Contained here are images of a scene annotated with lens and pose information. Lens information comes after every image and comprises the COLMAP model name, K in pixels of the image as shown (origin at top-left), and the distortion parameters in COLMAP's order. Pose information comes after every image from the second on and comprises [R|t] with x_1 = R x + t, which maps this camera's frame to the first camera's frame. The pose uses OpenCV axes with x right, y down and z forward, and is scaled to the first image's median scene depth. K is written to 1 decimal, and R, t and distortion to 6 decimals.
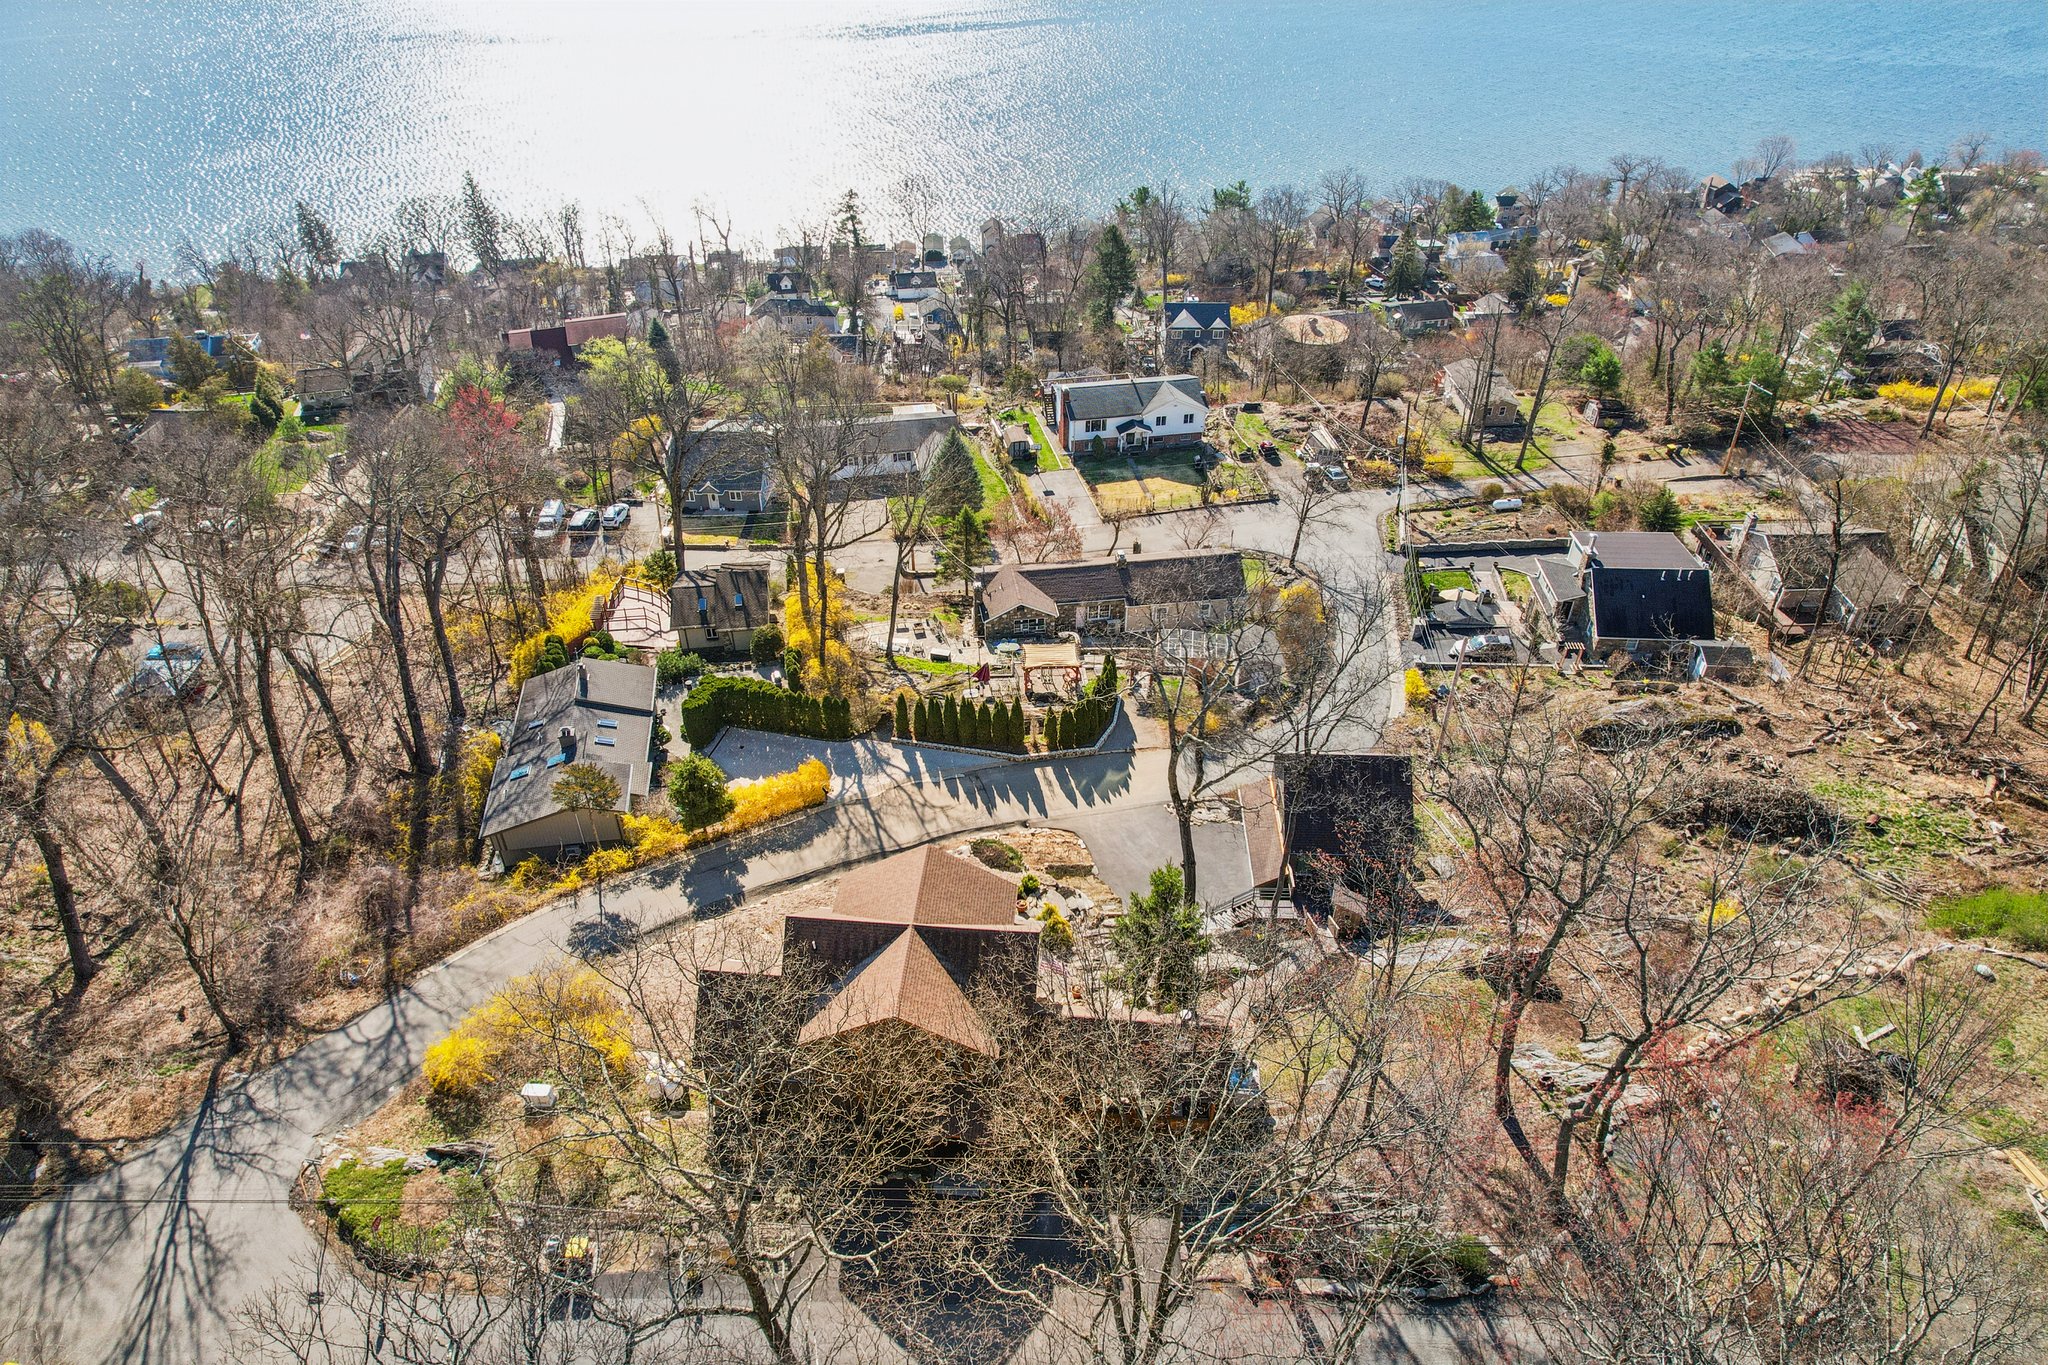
lens RADIAL K [[1320.0, 0, 1027.0], [0, 1320.0, 682.0], [0, 0, 1]] dist [-0.074539, 0.066981]
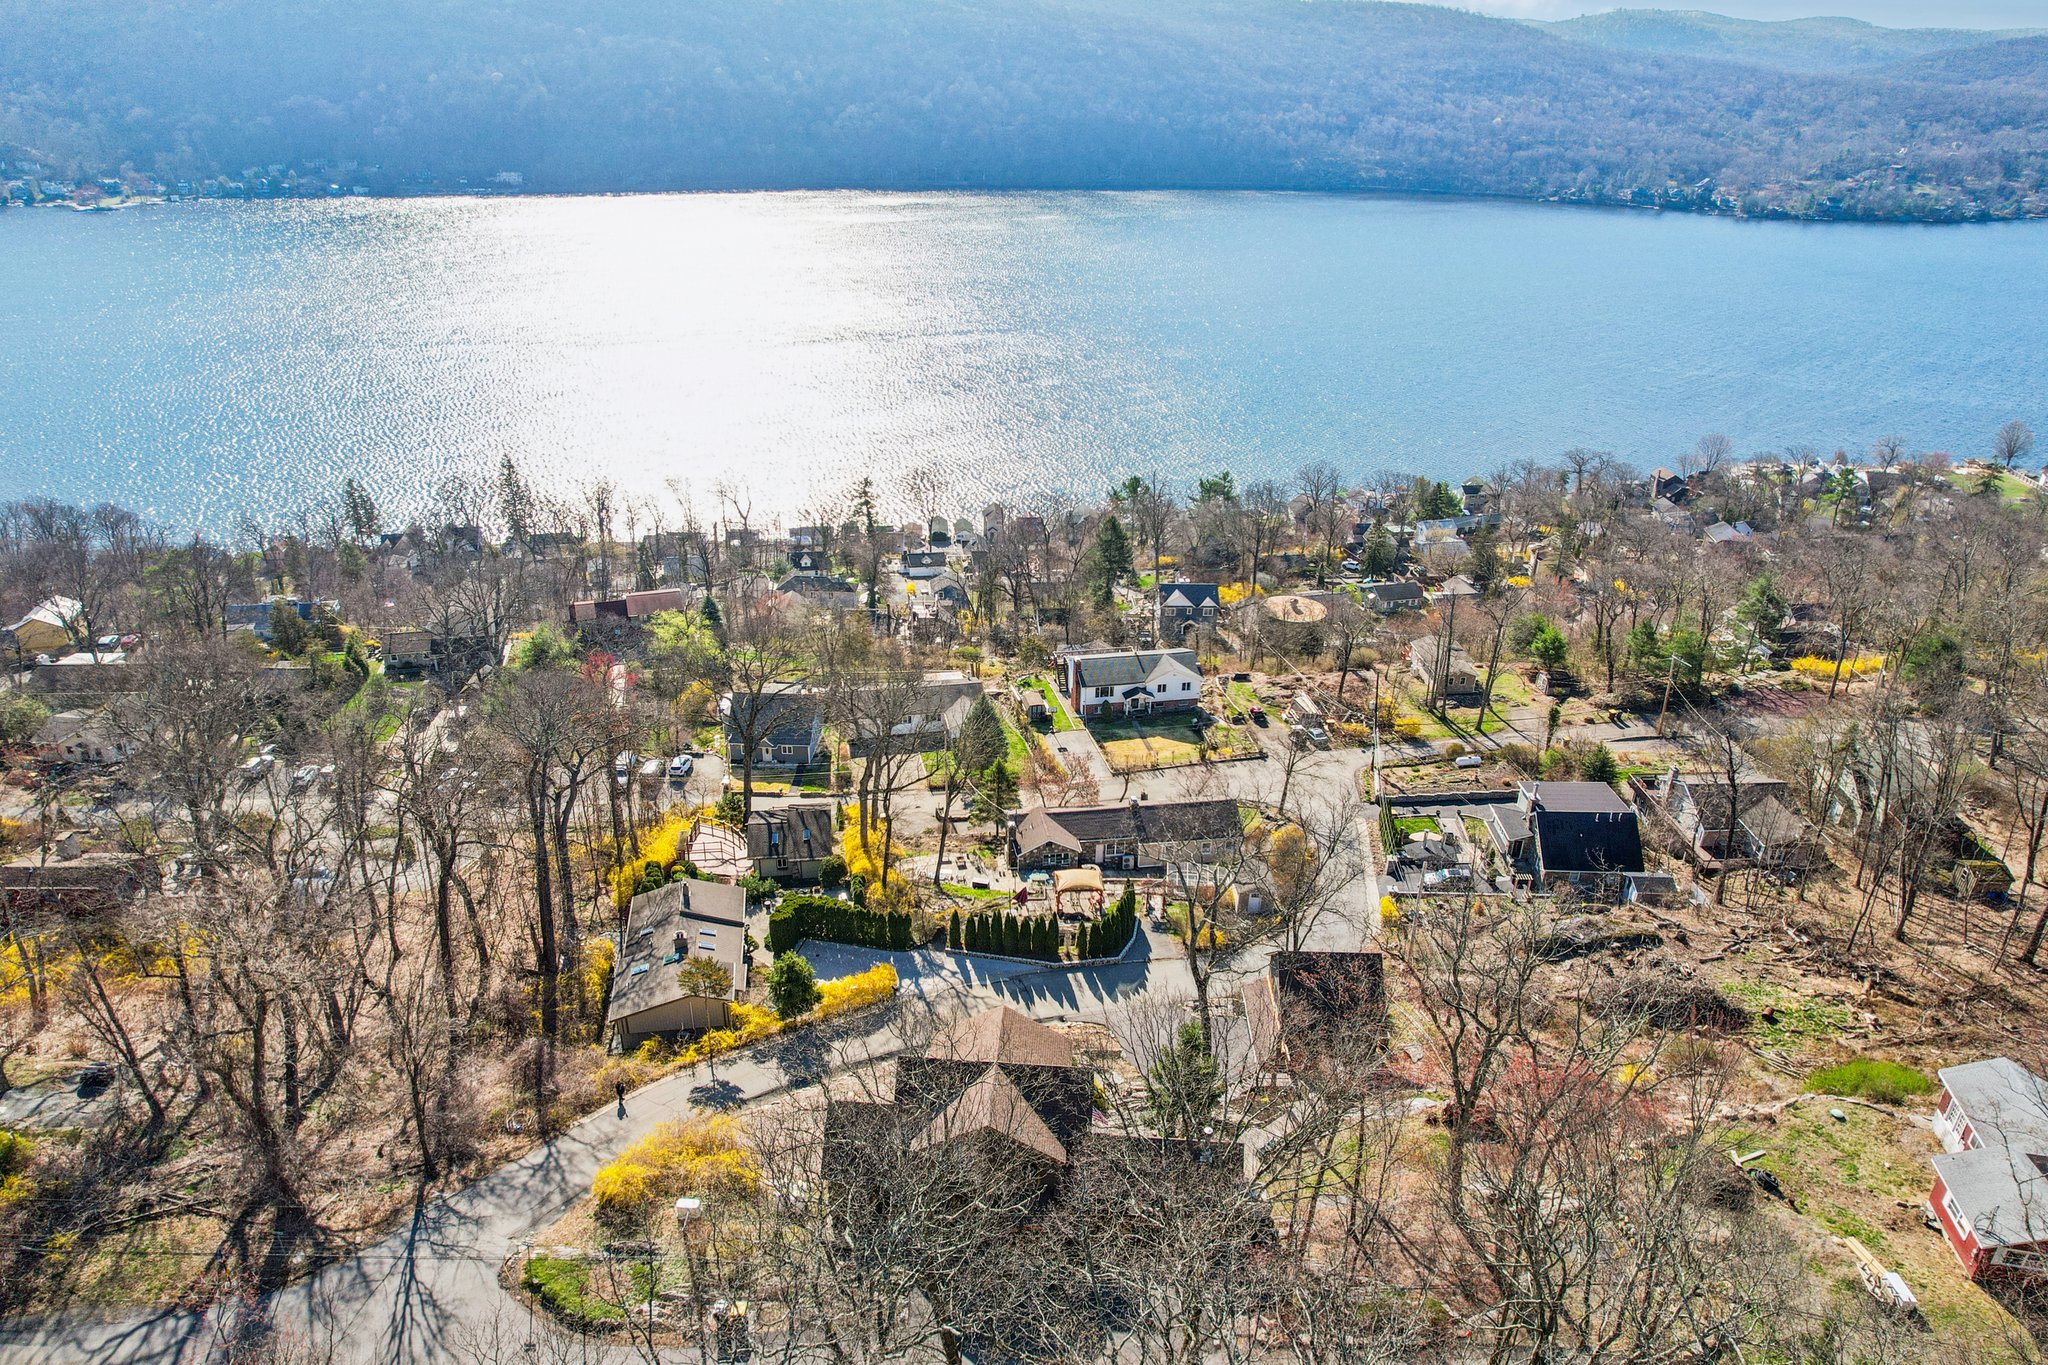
lens RADIAL K [[1357.5, 0, 1026.2], [0, 1357.5, 688.5], [0, 0, 1]] dist [-0.077435, 0.074773]
pose [[0.999891, 0.008496, 0.012058, -0.039832], [-0.005954, 0.980387, -0.196990, 0.044458], [-0.013495, 0.196897, 0.980331, -0.196395]]
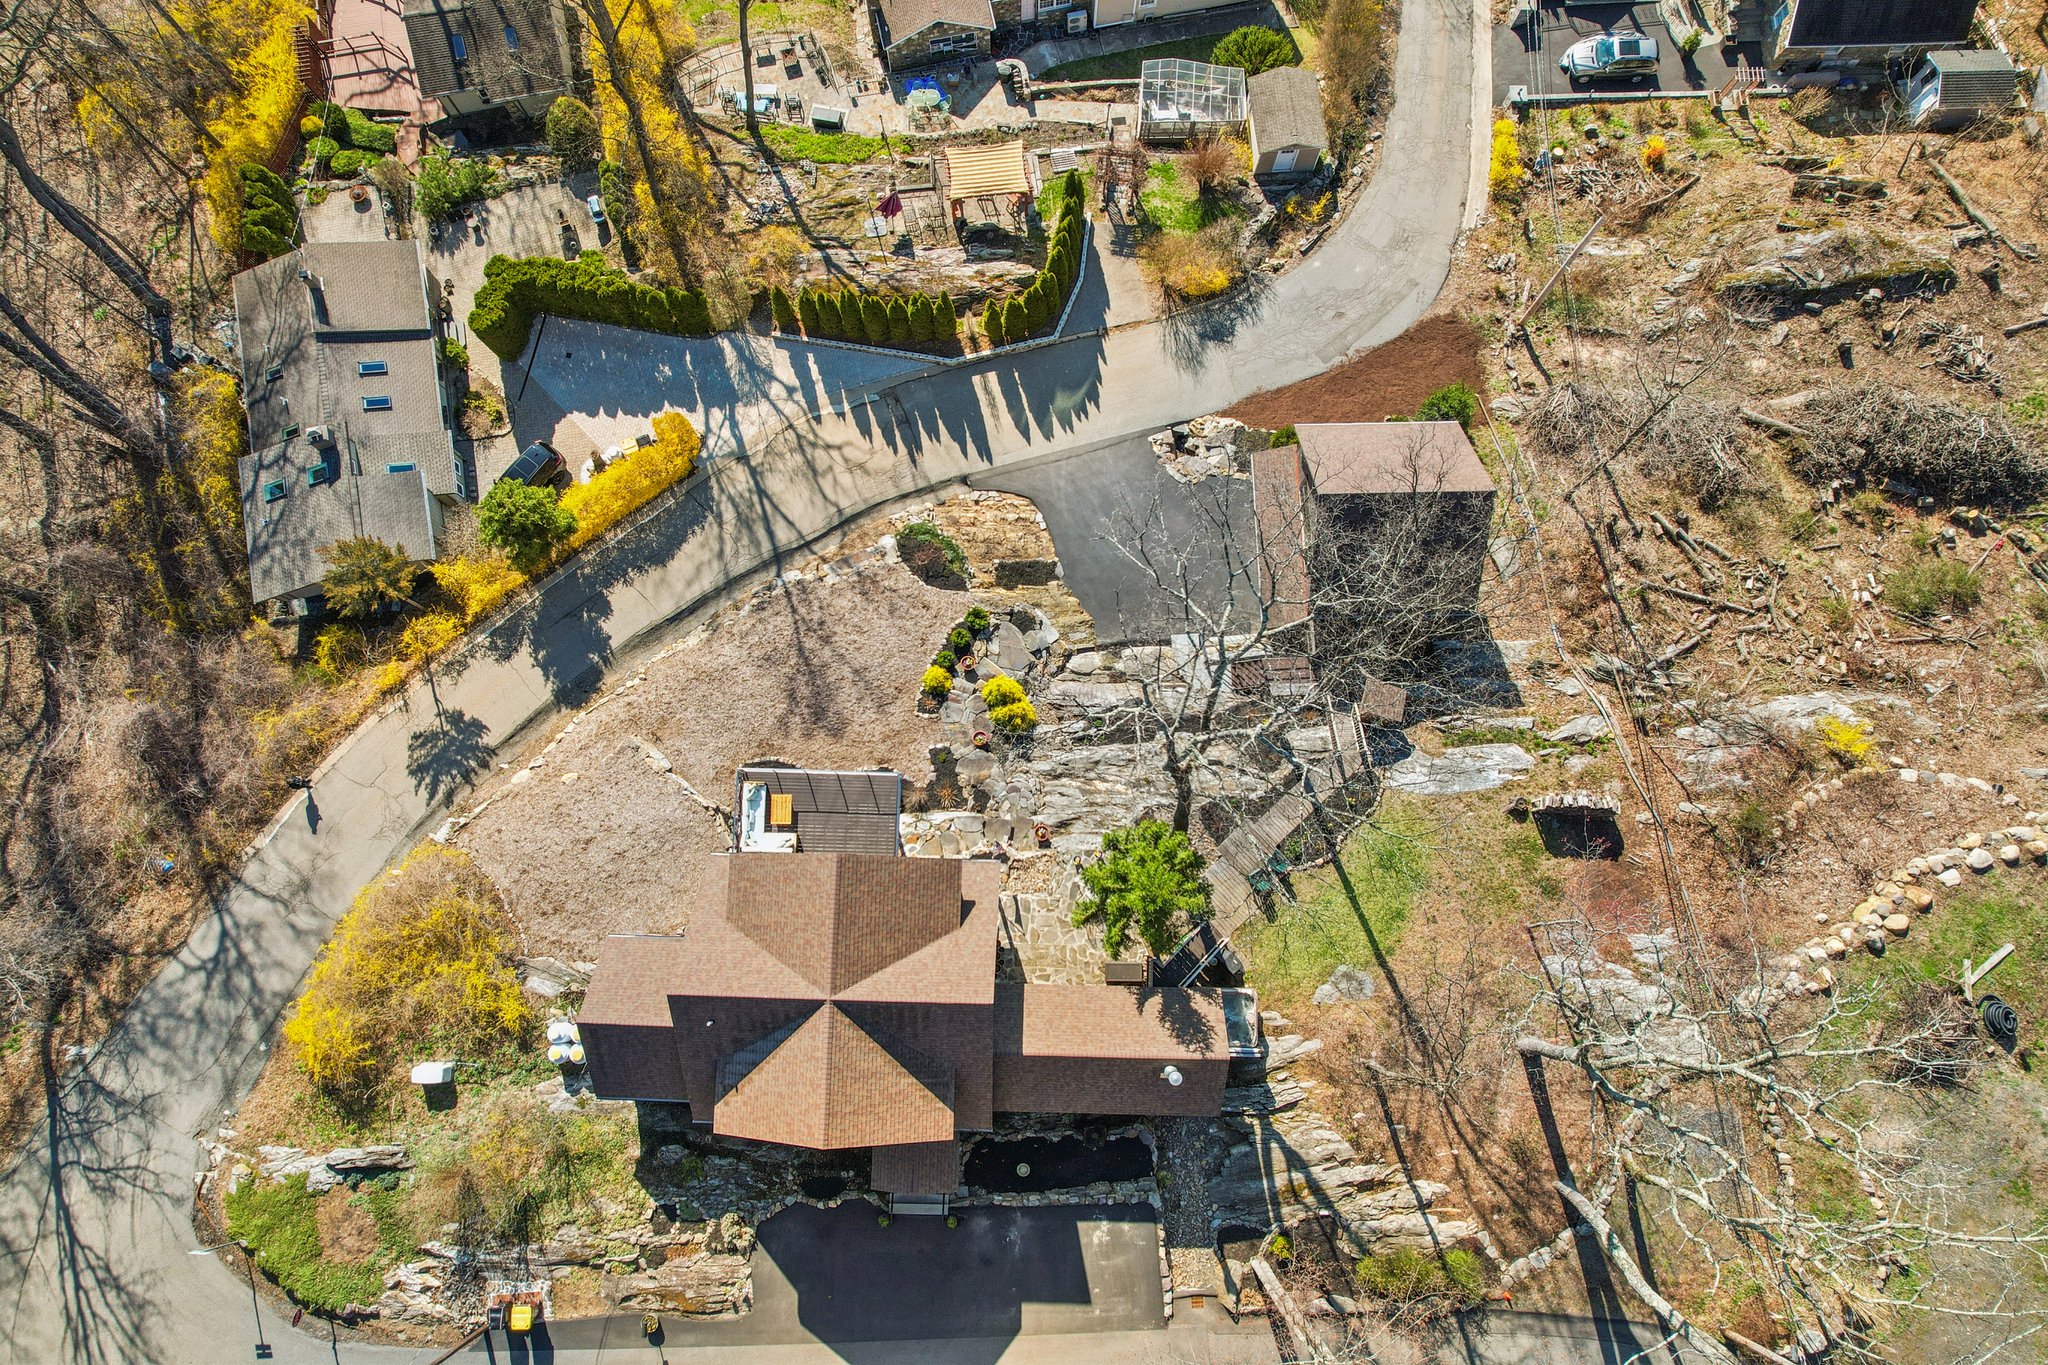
lens RADIAL K [[1333.7, 0, 1020.1], [0, 1333.7, 681.0], [0, 0, 1]] dist [-0.081771, 0.078153]
pose [[0.998599, -0.052600, 0.005791, 0.015471], [0.035245, 0.742723, 0.668671, -0.249835], [-0.039473, -0.667530, 0.743536, 0.278738]]
